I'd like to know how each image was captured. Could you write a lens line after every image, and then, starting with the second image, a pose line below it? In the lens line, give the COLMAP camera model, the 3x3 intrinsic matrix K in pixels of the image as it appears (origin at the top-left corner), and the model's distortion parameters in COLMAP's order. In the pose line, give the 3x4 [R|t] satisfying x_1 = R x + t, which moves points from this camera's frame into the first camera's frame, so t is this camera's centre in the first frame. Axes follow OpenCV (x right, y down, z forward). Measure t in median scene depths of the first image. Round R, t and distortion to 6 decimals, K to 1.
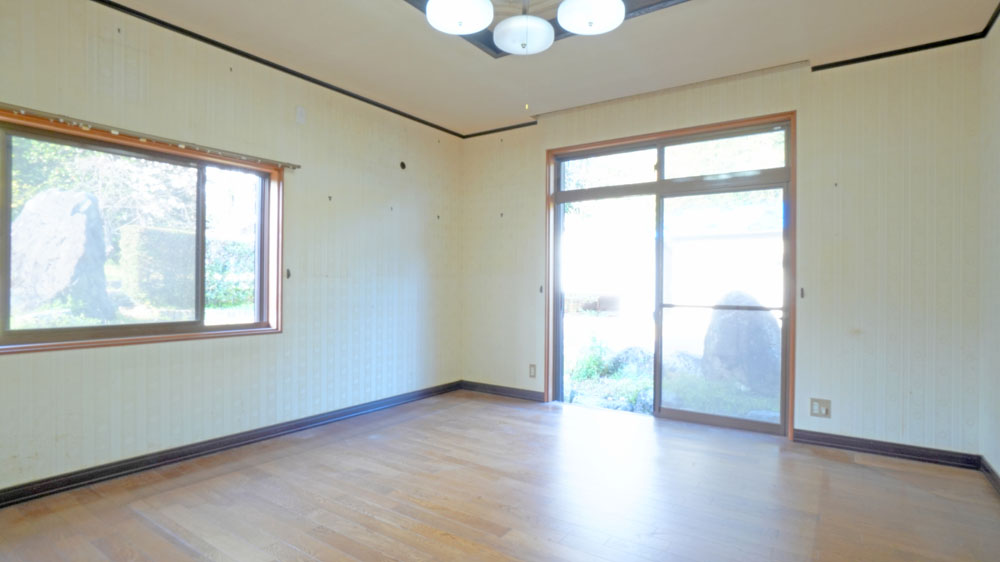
lens RADIAL K [[506.6, 0, 500.0], [0, 506.6, 281.0], [0, 0, 1]] dist [-0.018844, -0.000395]
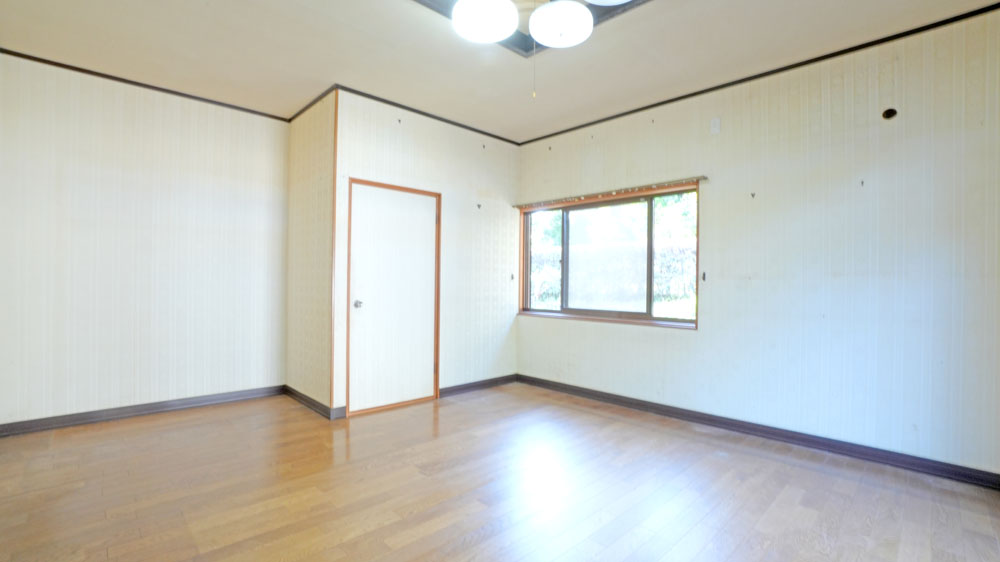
lens RADIAL K [[440.9, 0, 500.0], [0, 440.9, 281.0], [0, 0, 1]] dist [-0.062656, 0.022288]
pose [[-0.189318, -0.022100, -0.981667, 0.639744], [-0.017082, 0.999670, -0.019211, 0.023944], [0.981767, 0.013131, -0.189633, 0.824877]]
